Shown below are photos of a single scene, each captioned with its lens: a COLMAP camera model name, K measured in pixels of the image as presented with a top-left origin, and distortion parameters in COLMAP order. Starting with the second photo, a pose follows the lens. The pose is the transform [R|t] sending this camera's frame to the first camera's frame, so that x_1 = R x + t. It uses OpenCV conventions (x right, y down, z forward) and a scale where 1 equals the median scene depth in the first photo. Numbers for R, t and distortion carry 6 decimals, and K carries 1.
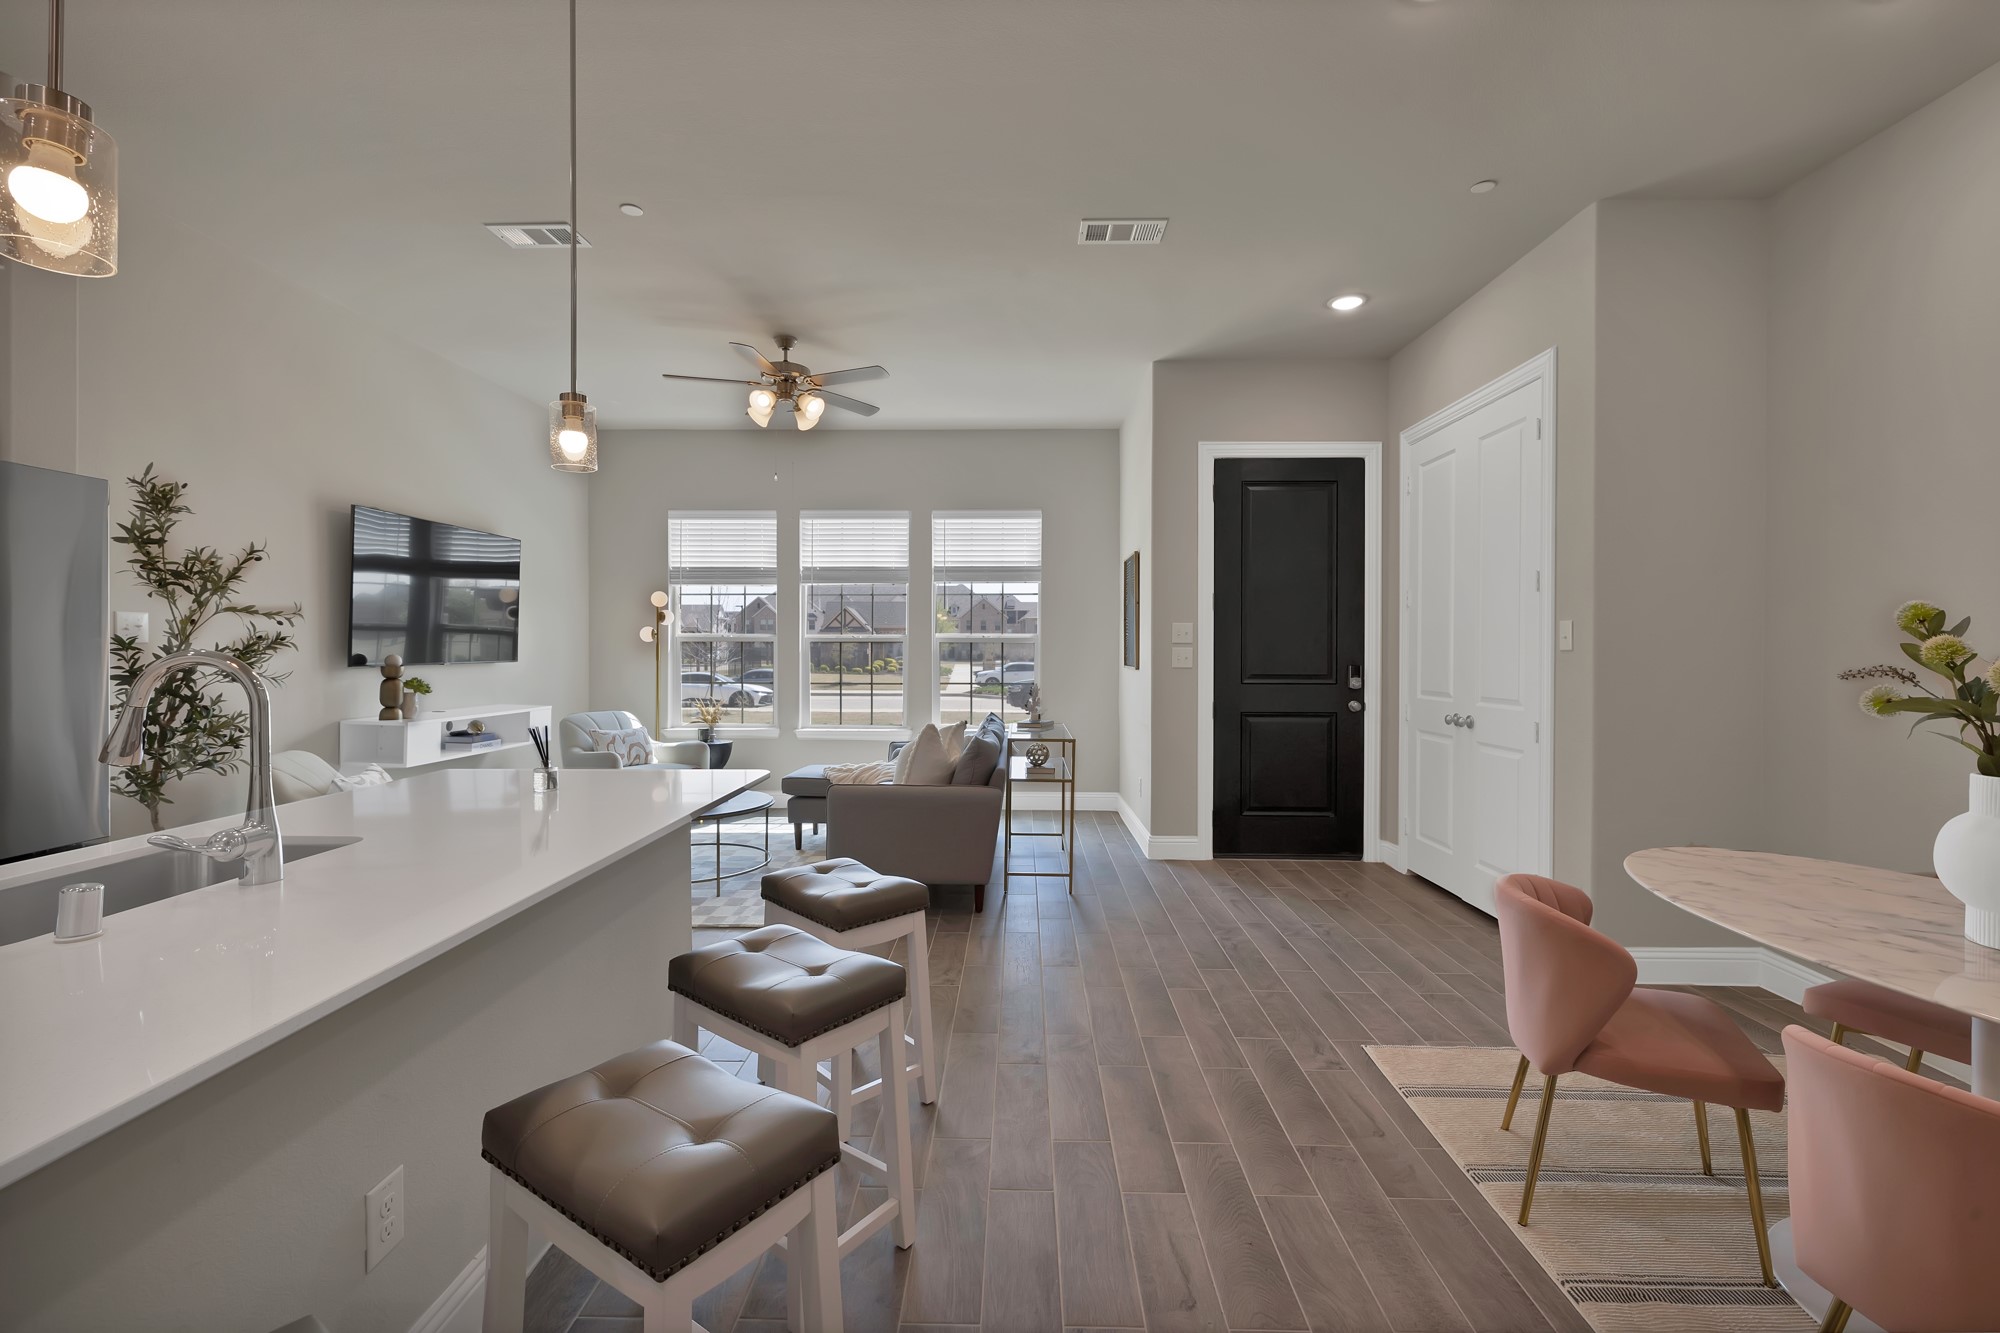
lens RADIAL K [[861.3, 0, 1014.5], [0, 861.3, 653.5], [0, 0, 1]] dist [-0.001110, 0.001113]
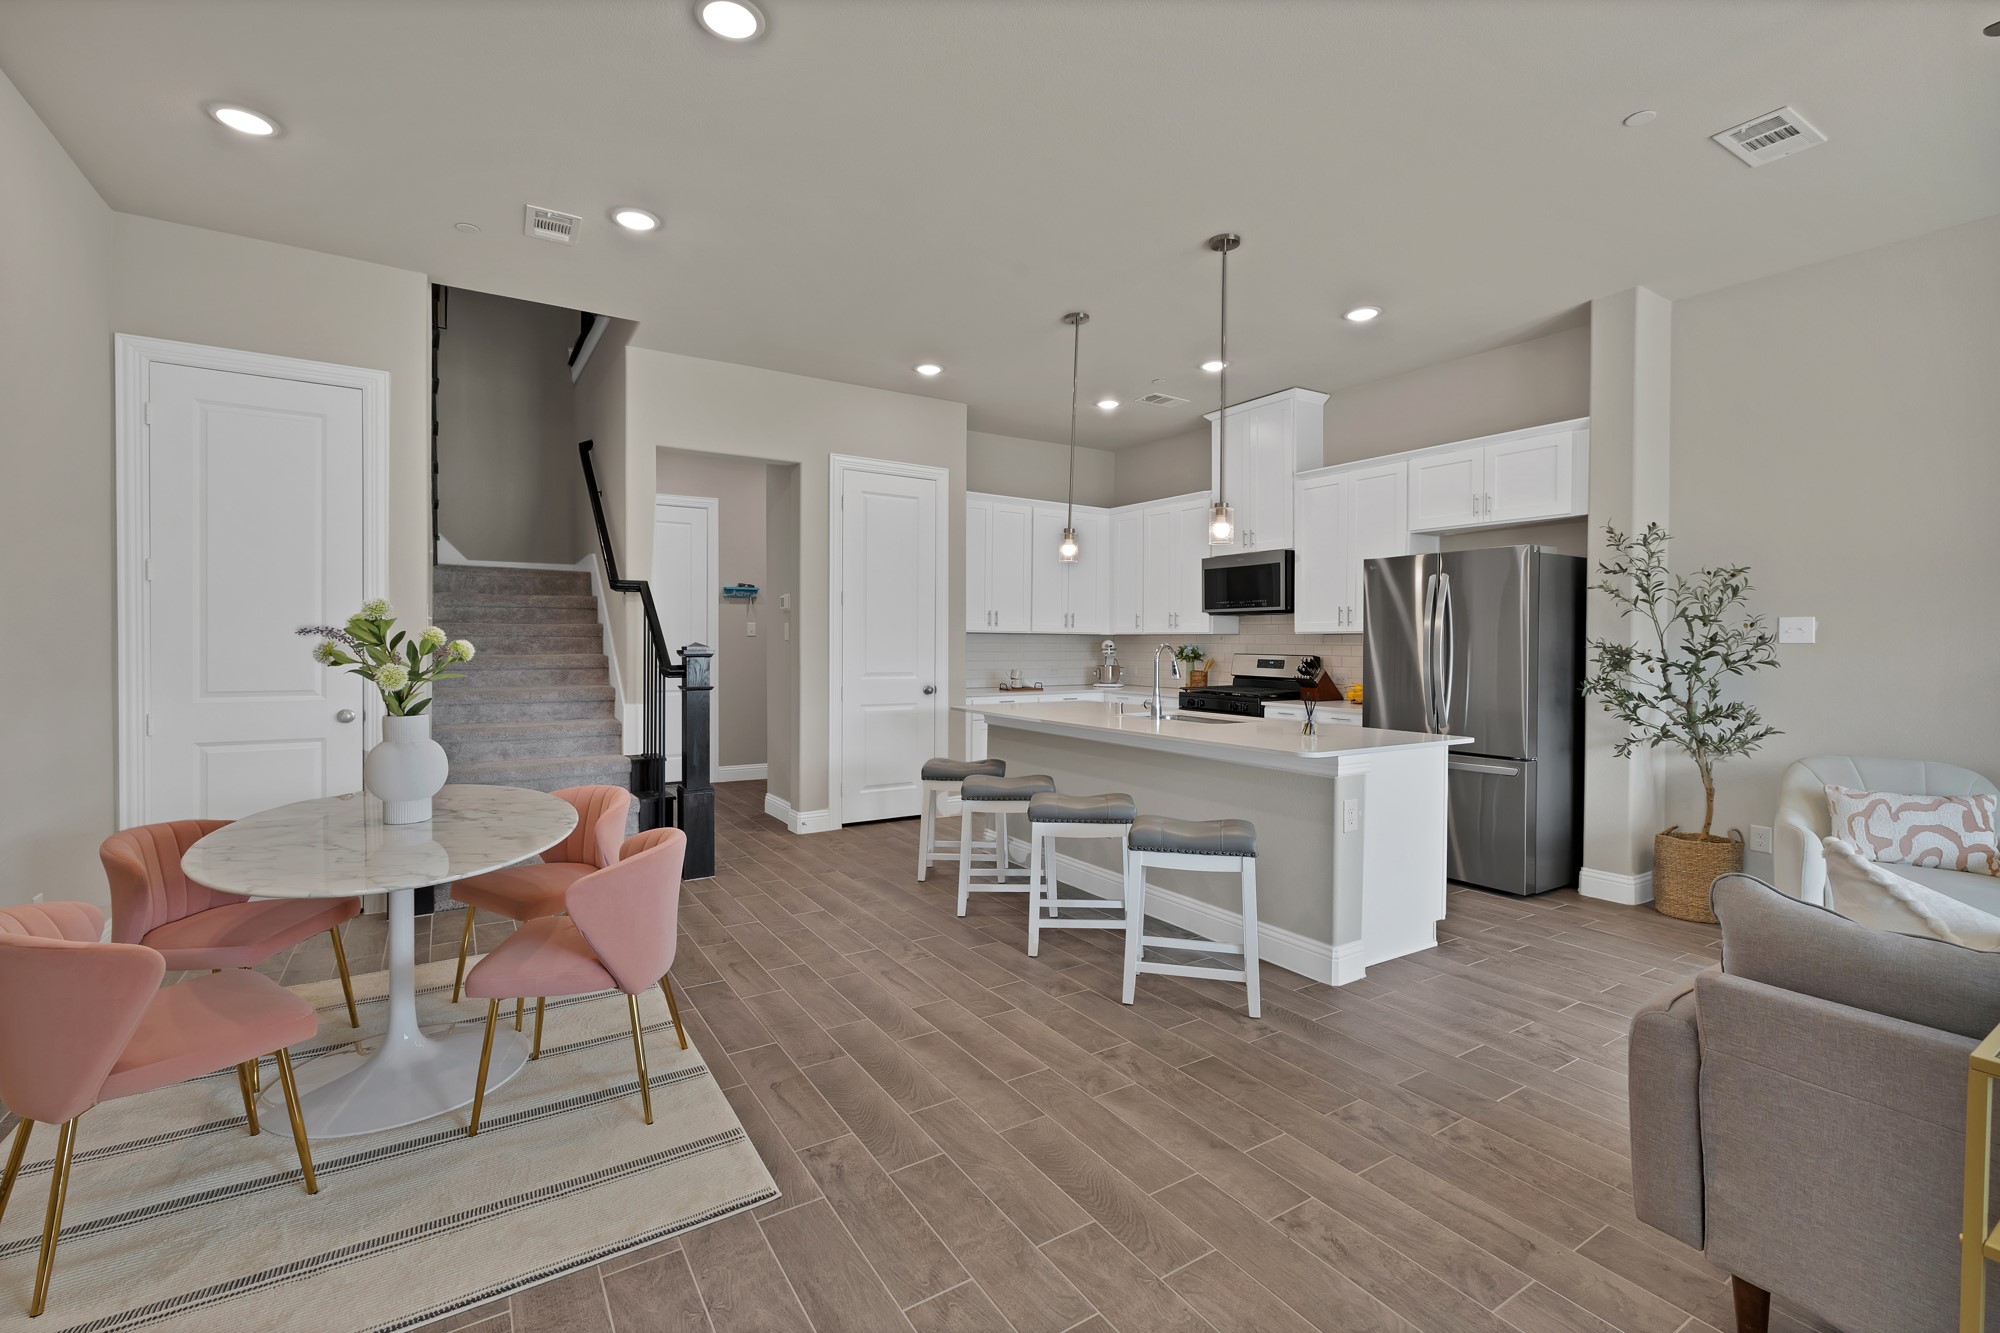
lens RADIAL K [[861.3, 0, 1007.1], [0, 861.3, 649.9], [0, 0, 1]] dist [-0.001110, 0.001113]
pose [[-0.833539, -0.004177, -0.552445, 0.344712], [-0.012650, 0.999854, 0.011527, -0.001684], [0.552316, 0.016597, -0.833470, 0.906470]]
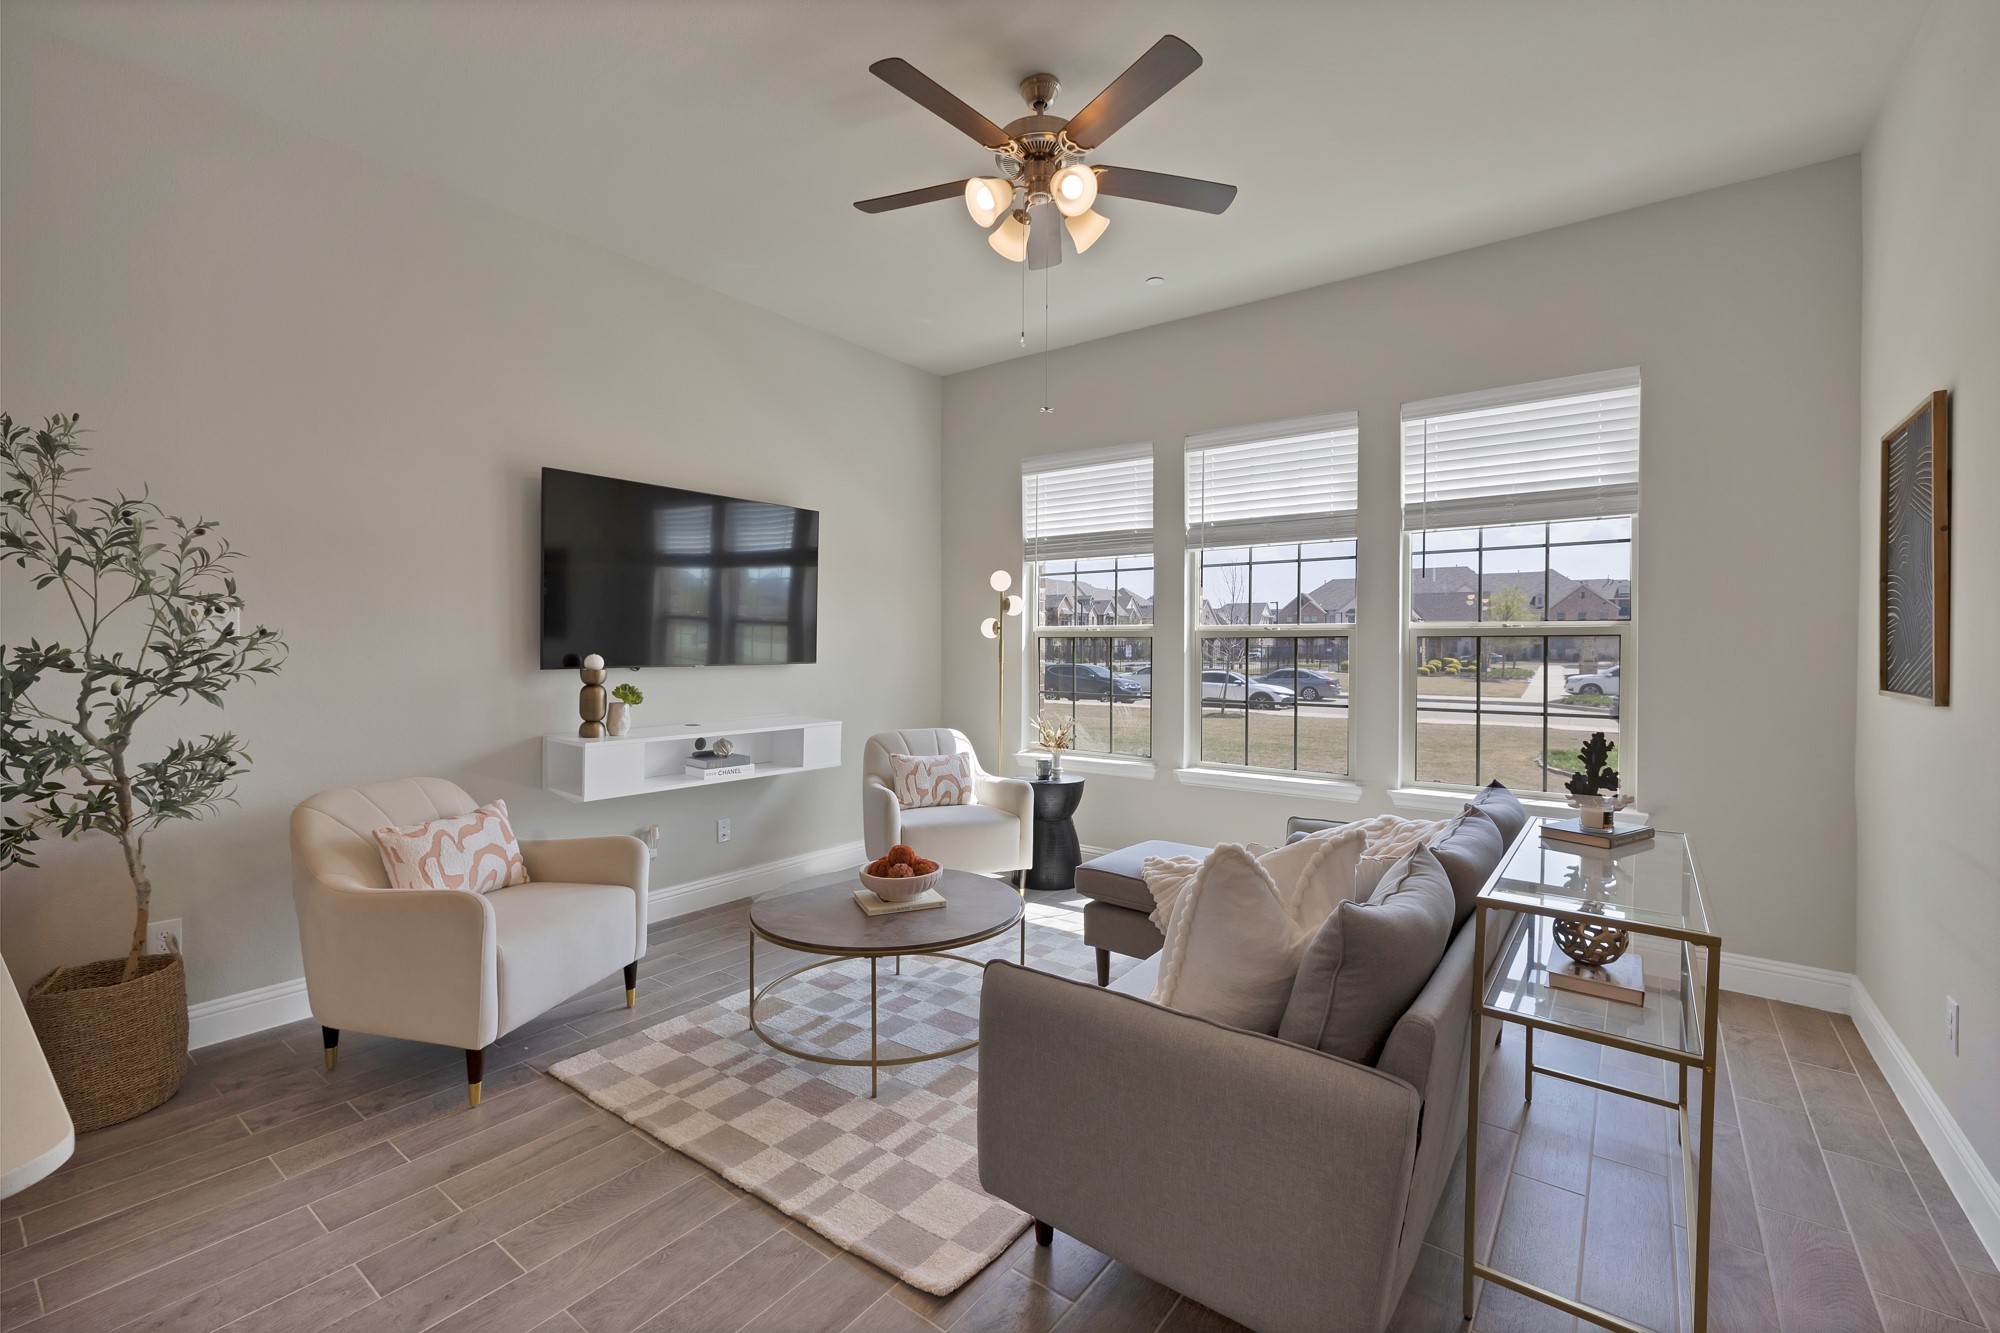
lens RADIAL K [[861.3, 0, 999.4], [0, 861.3, 648.9], [0, 0, 1]] dist [-0.001110, 0.001113]
pose [[0.805206, 0.004323, -0.592980, 0.038794], [-0.005642, 0.999984, -0.000371, -0.005019], [0.592969, 0.003644, 0.805217, 0.507788]]
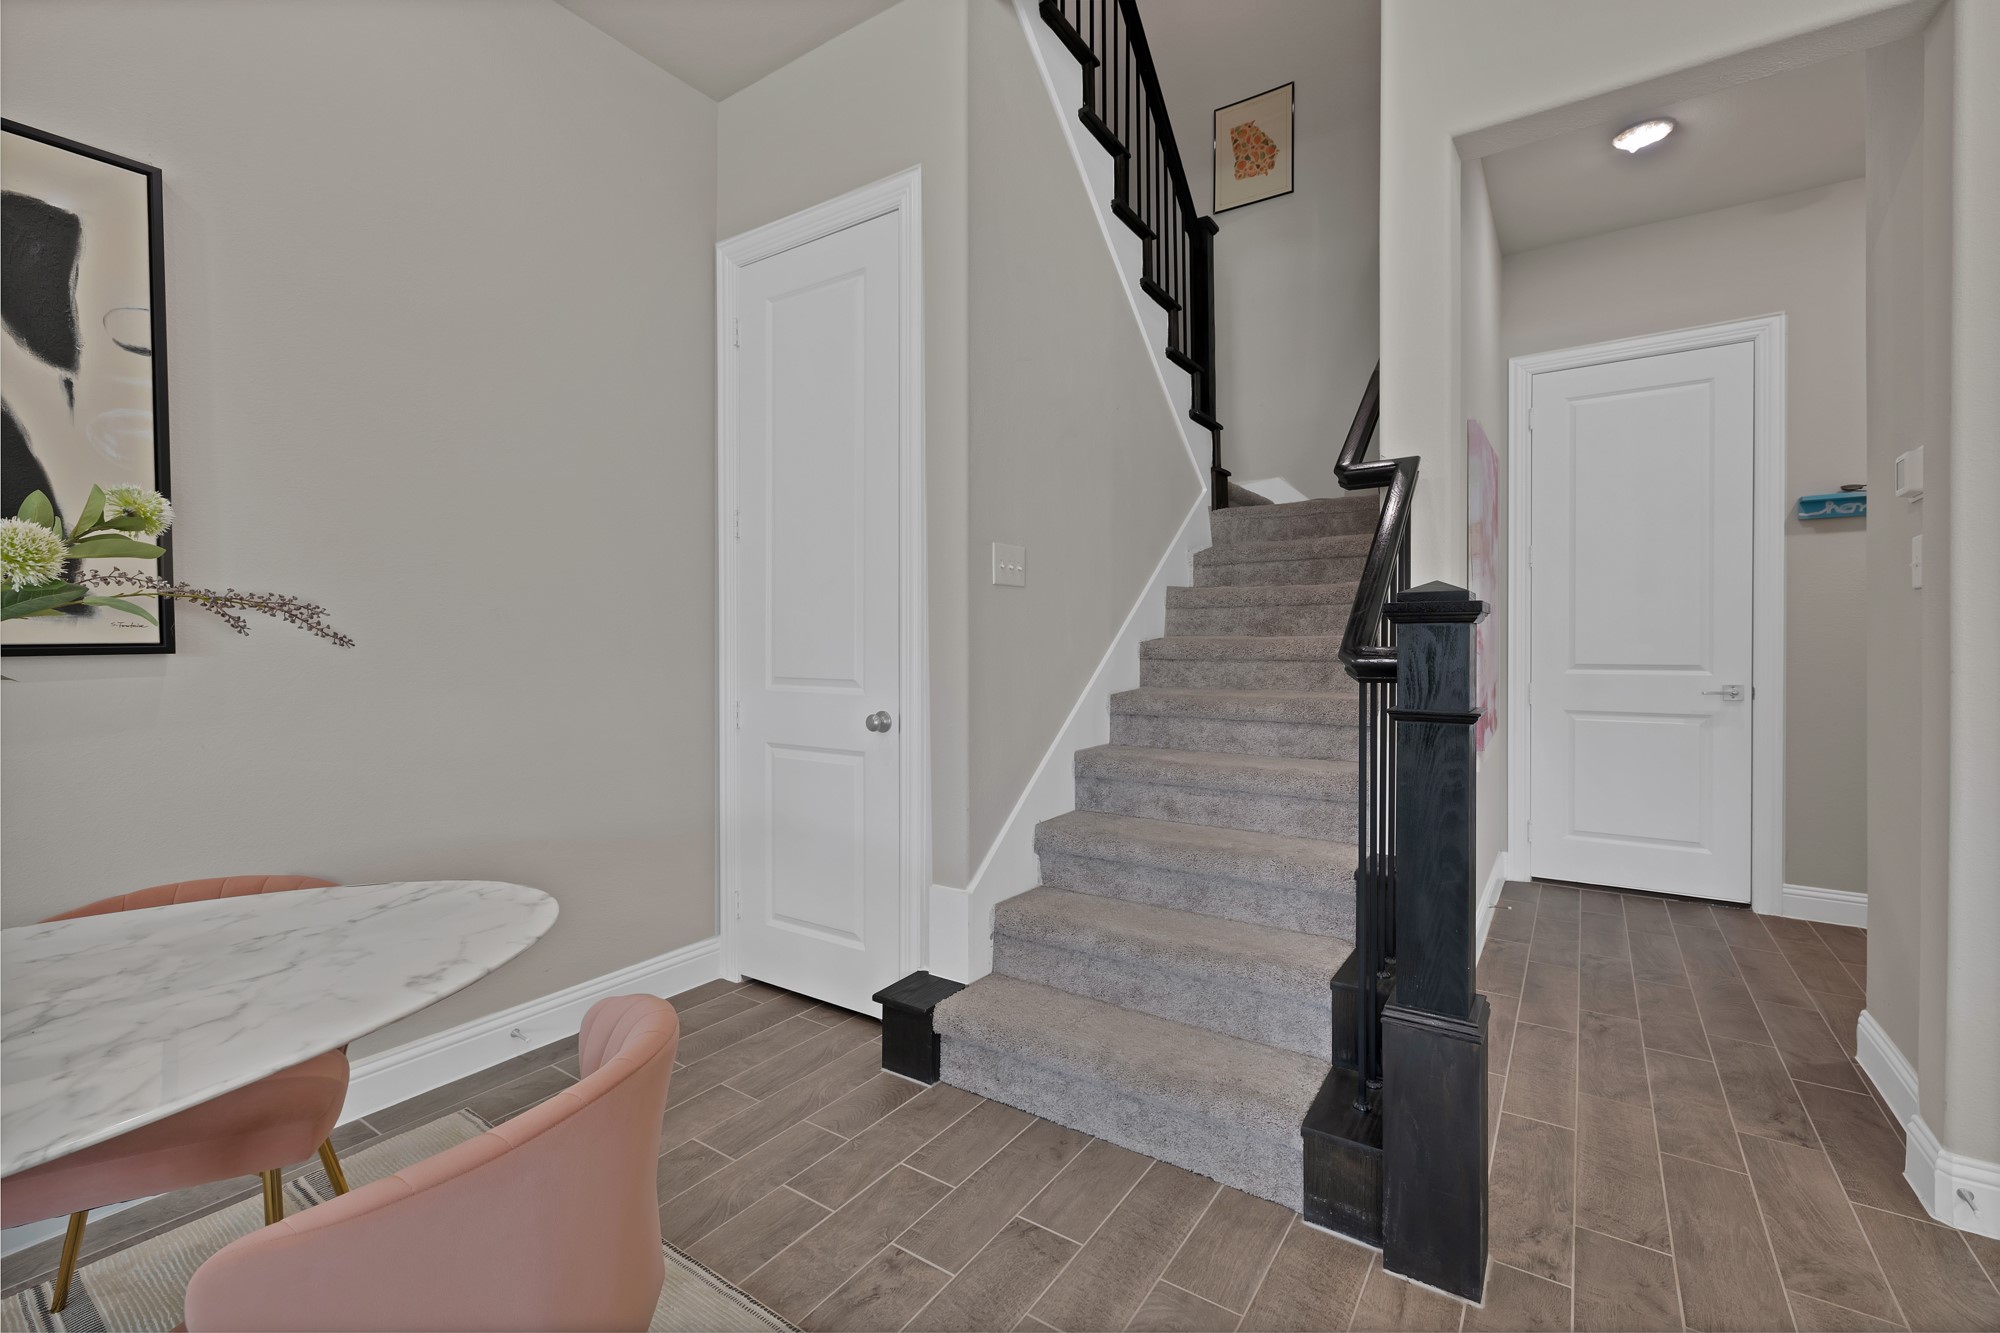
lens RADIAL K [[861.3, 0, 1004.6], [0, 861.3, 649.7], [0, 0, 1]] dist [-0.001110, 0.001113]
pose [[-0.831408, -0.006639, 0.555623, 0.076262], [0.000565, 0.999918, 0.012794, 0.025231], [-0.555663, 0.010951, -0.831336, 0.318840]]
